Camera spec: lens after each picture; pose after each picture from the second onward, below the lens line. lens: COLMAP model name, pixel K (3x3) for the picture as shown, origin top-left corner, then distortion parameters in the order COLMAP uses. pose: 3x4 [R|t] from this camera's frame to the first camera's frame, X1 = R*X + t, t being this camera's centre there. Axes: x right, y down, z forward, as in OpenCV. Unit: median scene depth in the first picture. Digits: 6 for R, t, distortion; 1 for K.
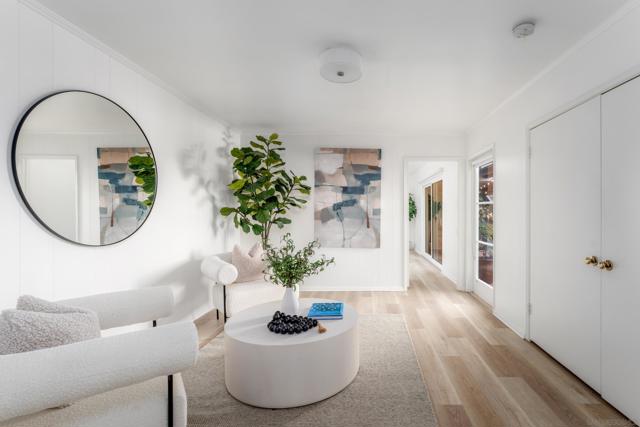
lens RADIAL K [[287.0, 0, 320.0], [0, 287.0, 213.5], [0, 0, 1]] dist [0.000073, 0.000112]
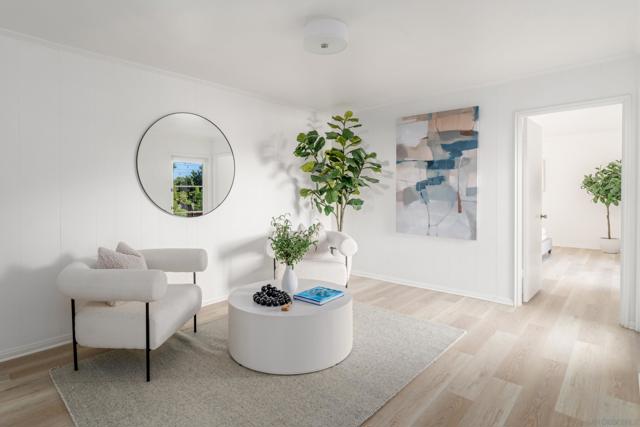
lens RADIAL K [[320.9, 0, 319.8], [0, 320.9, 195.9], [0, 0, 1]] dist [-0.000534, 0.000379]
pose [[0.761056, -0.000281, -0.648686, 0.438330], [0.004608, 0.999977, 0.004974, -0.000457], [0.648670, -0.006774, 0.761040, 0.110856]]
